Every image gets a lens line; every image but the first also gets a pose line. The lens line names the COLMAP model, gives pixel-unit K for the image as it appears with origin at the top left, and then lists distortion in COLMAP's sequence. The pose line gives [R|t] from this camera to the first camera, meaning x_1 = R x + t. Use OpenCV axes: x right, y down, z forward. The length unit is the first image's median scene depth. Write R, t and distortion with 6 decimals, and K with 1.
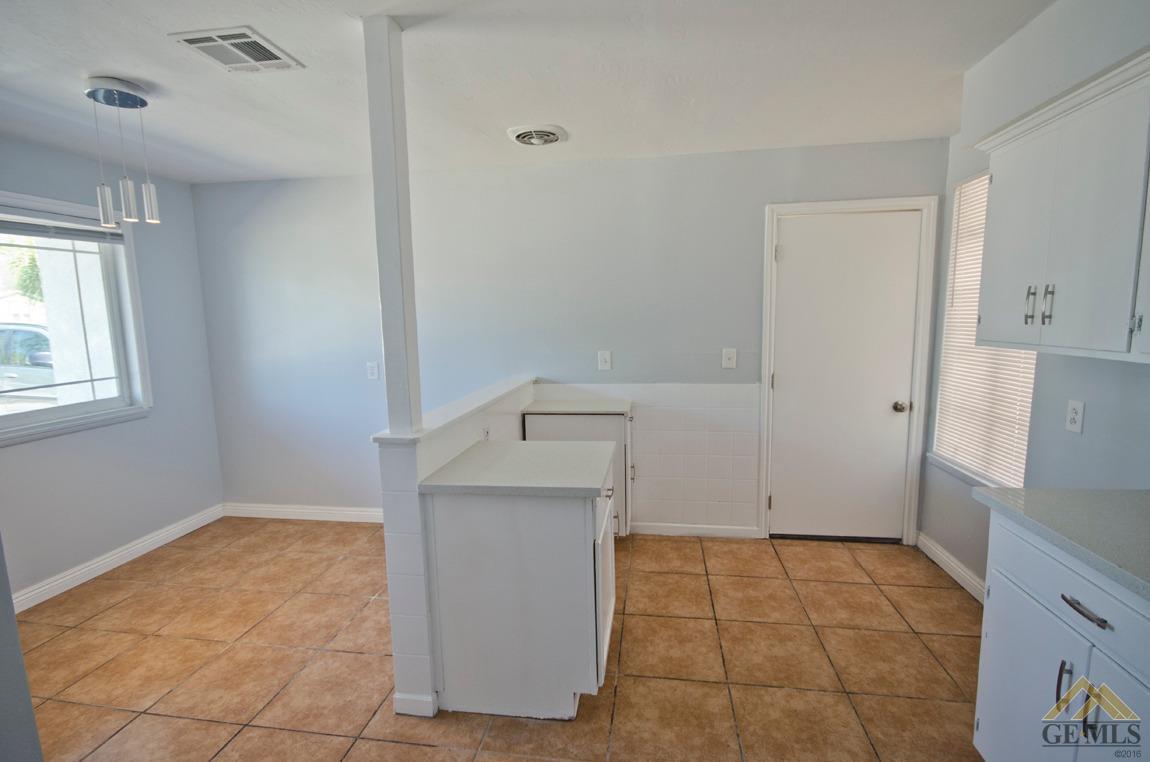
lens RADIAL K [[528.3, 0, 571.8], [0, 528.3, 382.1], [0, 0, 1]] dist [0.001106, -0.002718]
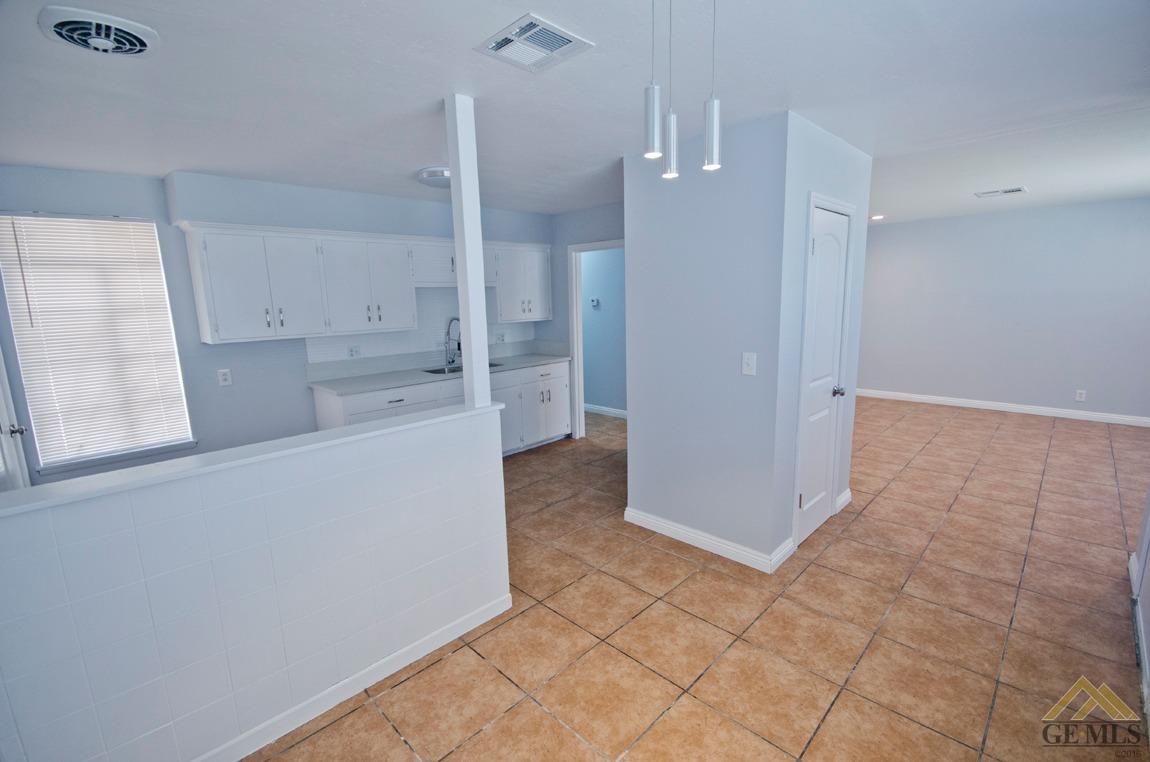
lens RADIAL K [[502.7, 0, 572.5], [0, 502.7, 382.8], [0, 0, 1]] dist [0.002797, -0.007801]
pose [[-0.805862, -0.064990, 0.588526, -0.968917], [0.112986, 0.958815, 0.260591, -0.211099], [-0.581224, 0.276495, -0.765330, 1.414822]]
